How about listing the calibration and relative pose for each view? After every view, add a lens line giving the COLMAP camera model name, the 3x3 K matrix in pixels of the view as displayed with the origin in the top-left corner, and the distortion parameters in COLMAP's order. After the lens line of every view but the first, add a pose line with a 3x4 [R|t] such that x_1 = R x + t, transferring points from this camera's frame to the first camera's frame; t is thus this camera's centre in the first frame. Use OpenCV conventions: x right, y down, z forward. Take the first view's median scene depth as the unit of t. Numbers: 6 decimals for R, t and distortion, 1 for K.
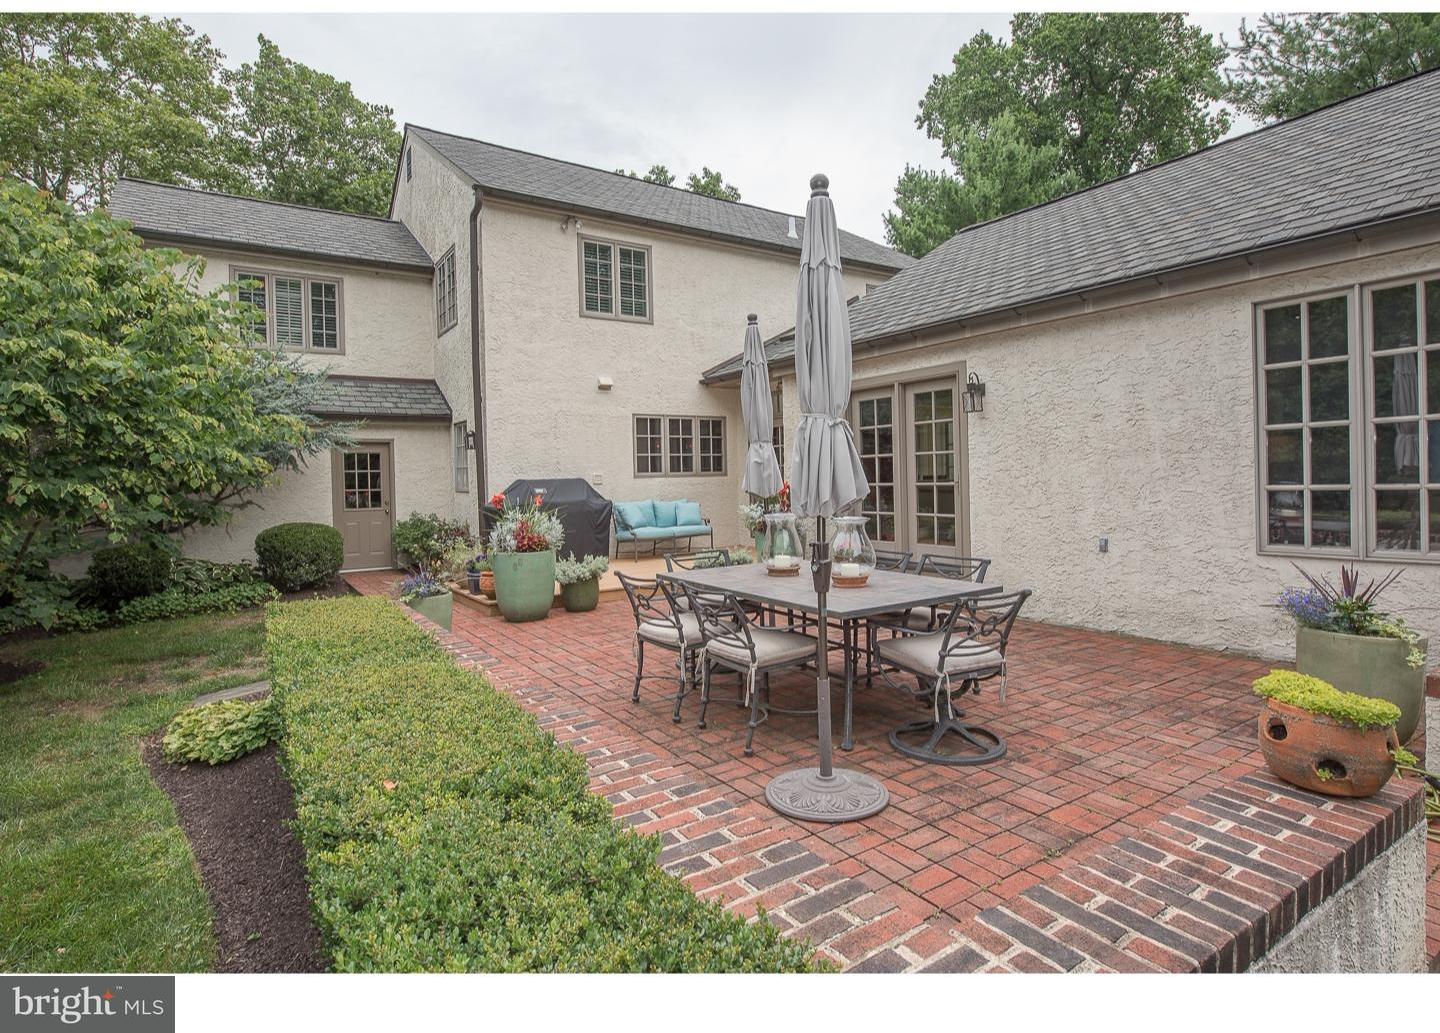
lens RADIAL K [[776.3, 0, 719.8], [0, 776.3, 471.0], [0, 0, 1]] dist [-0.000060, -0.000055]
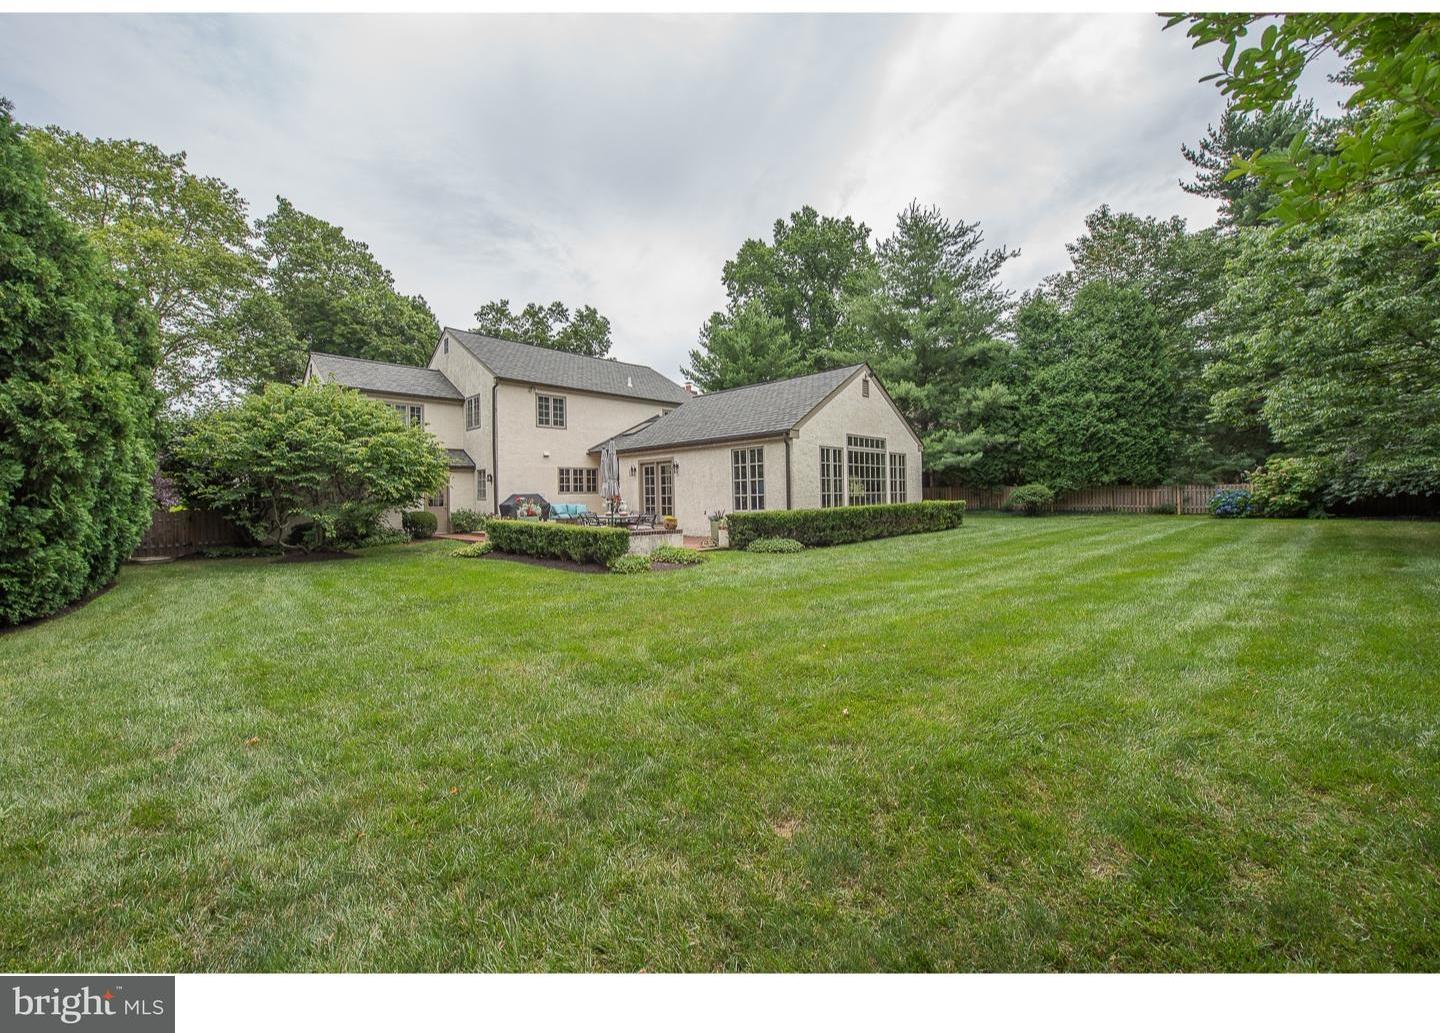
lens RADIAL K [[584.0, 0, 714.6], [0, 584.0, 495.8], [0, 0, 1]] dist [-0.000714, -0.000205]
pose [[0.980017, 0.007008, 0.198789, 0.003371], [-0.007420, 0.999972, 0.001329, 0.008110], [-0.198774, -0.002777, 0.980041, -0.848532]]
